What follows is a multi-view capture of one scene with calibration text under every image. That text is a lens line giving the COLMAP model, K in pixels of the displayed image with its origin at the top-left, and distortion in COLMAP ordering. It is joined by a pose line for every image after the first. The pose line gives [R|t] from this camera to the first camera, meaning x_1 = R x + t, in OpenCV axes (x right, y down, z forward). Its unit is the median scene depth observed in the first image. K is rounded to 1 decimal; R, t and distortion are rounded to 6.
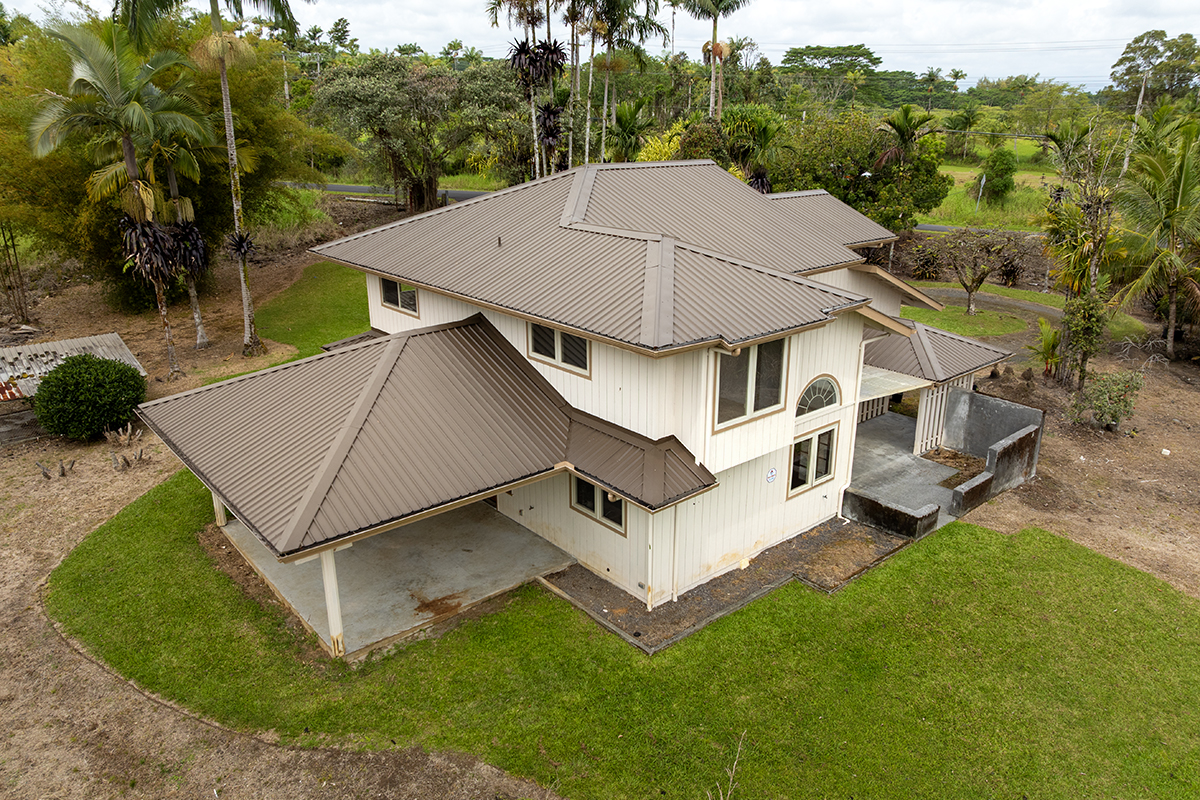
lens RADIAL K [[841.4, 0, 594.6], [0, 841.4, 396.1], [0, 0, 1]] dist [-0.039971, 0.000274]
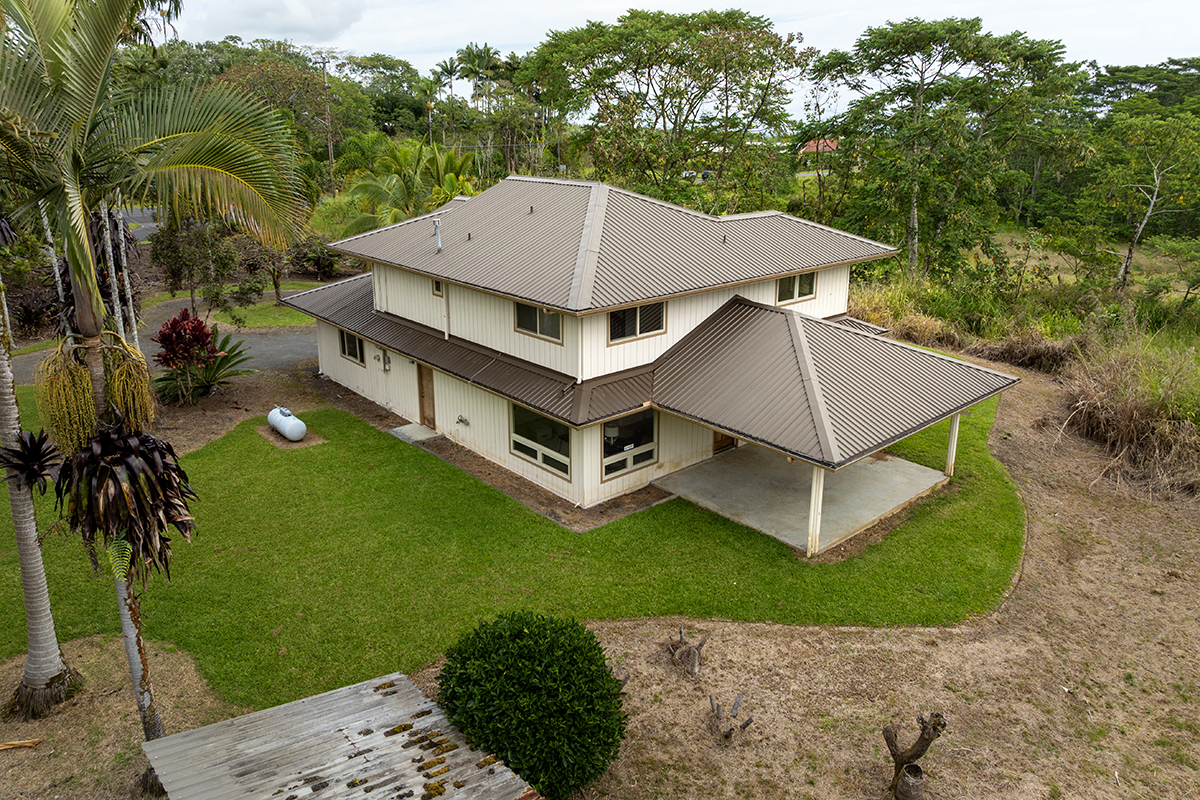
lens RADIAL K [[841.4, 0, 594.6], [0, 841.4, 396.1], [0, 0, 1]] dist [-0.039971, 0.000274]
pose [[-0.016125, -0.342536, 0.939366, -1.450860], [0.294375, 0.896222, 0.331857, -0.470495], [-0.955554, 0.281877, 0.086382, 1.209203]]
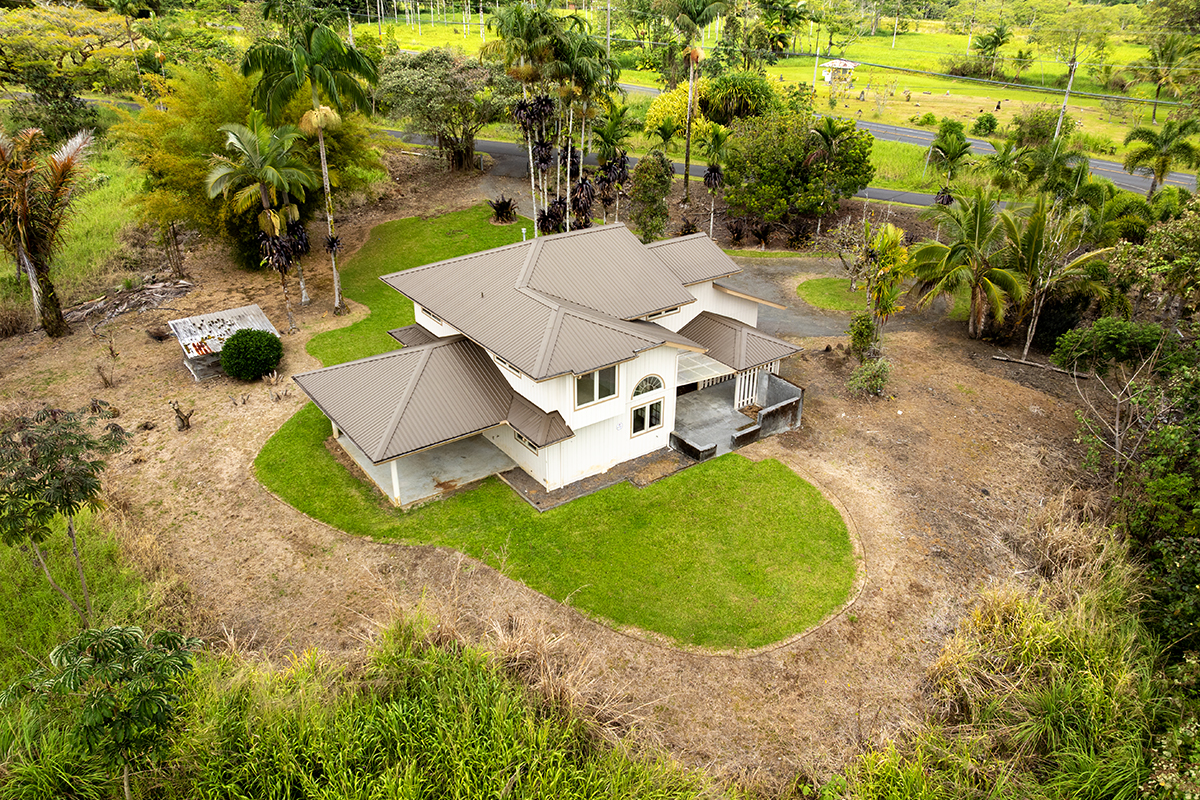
lens RADIAL K [[841.4, 0, 594.6], [0, 841.4, 396.1], [0, 0, 1]] dist [-0.039971, 0.000274]
pose [[0.997398, 0.039506, -0.060304, 0.265813], [-0.030442, 0.989044, 0.144449, -0.248681], [0.065350, -0.142238, 0.987673, -0.887927]]
